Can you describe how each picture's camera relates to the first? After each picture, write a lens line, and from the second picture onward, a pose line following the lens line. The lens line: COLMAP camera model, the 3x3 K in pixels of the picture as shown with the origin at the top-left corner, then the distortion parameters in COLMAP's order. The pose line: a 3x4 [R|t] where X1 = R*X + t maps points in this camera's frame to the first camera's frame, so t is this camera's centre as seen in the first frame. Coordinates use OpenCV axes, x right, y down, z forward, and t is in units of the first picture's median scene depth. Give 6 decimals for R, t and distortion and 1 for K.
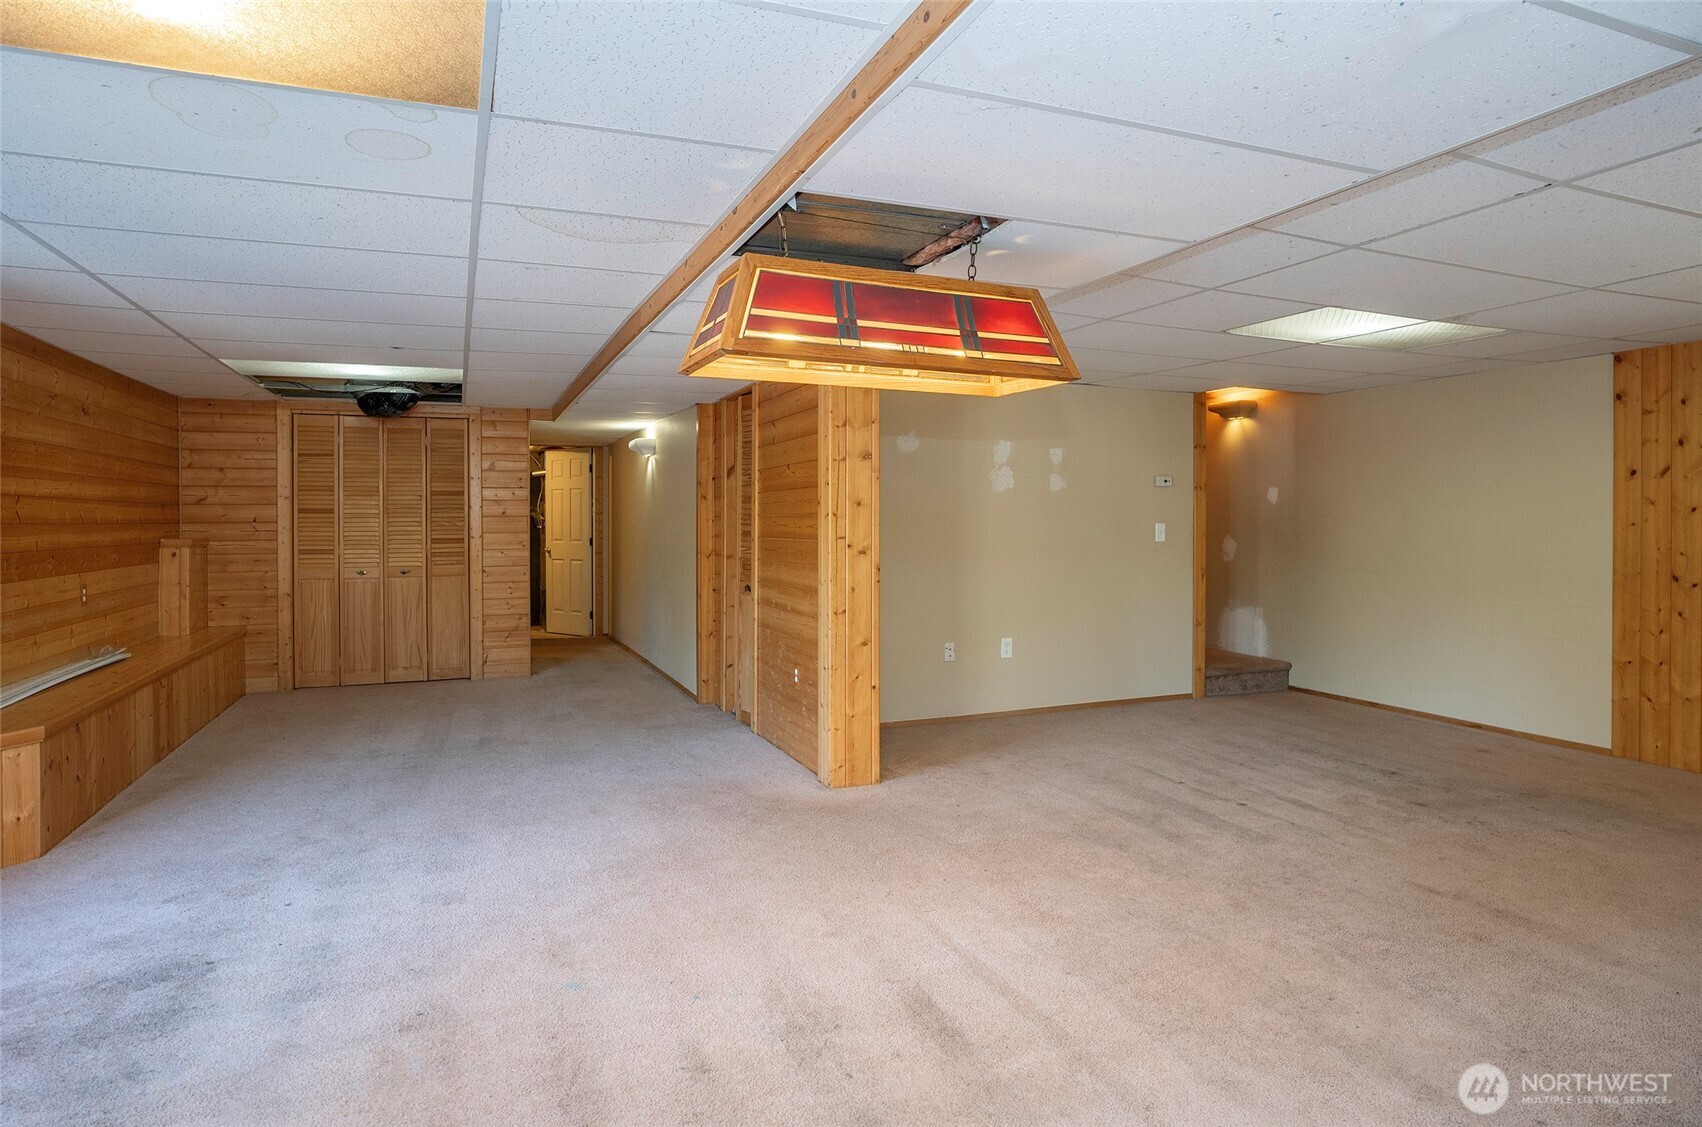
lens RADIAL K [[961.9, 0, 852.8], [0, 961.9, 540.0], [0, 0, 1]] dist [-0.022450, -0.000591]
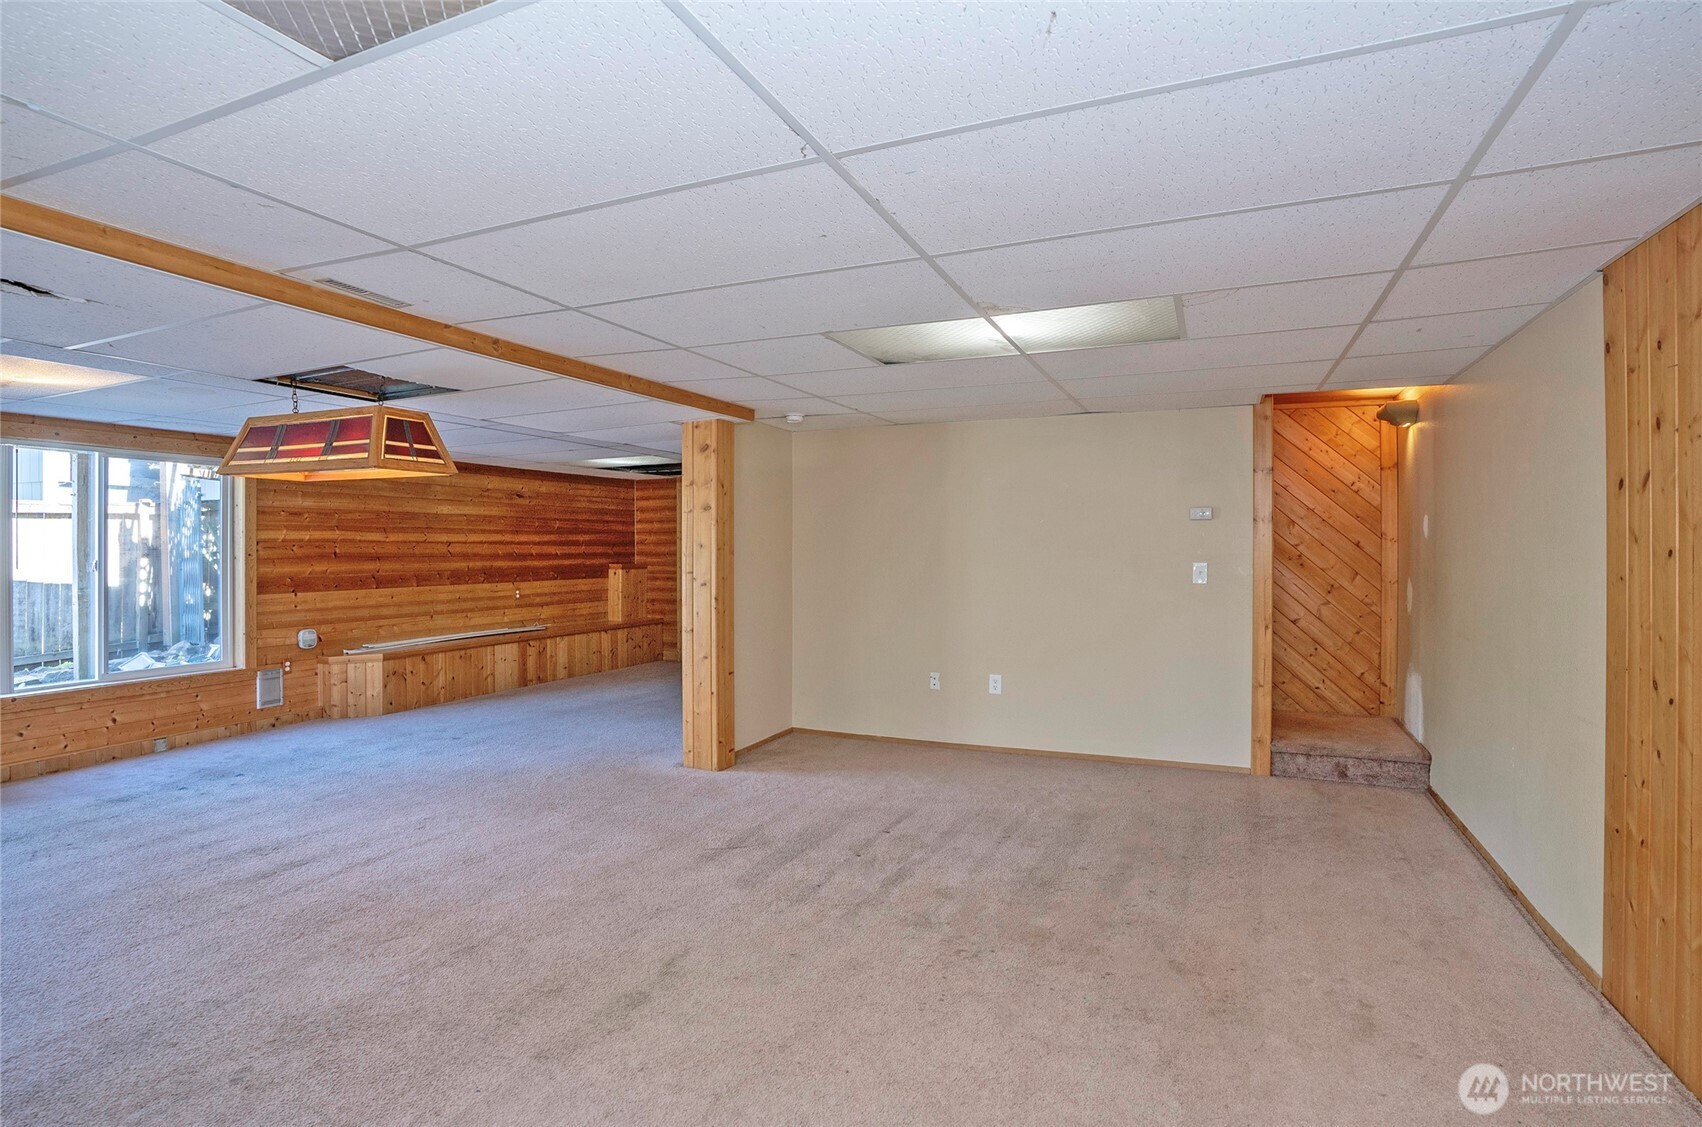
lens RADIAL K [[828.9, 0, 854.1], [0, 828.9, 568.7], [0, 0, 1]] dist [-0.056878, 0.019181]
pose [[0.690825, 0.018453, -0.722786, 0.835126], [-0.013339, 0.999829, 0.012777, -0.022240], [0.722898, 0.000815, 0.690954, 0.357806]]
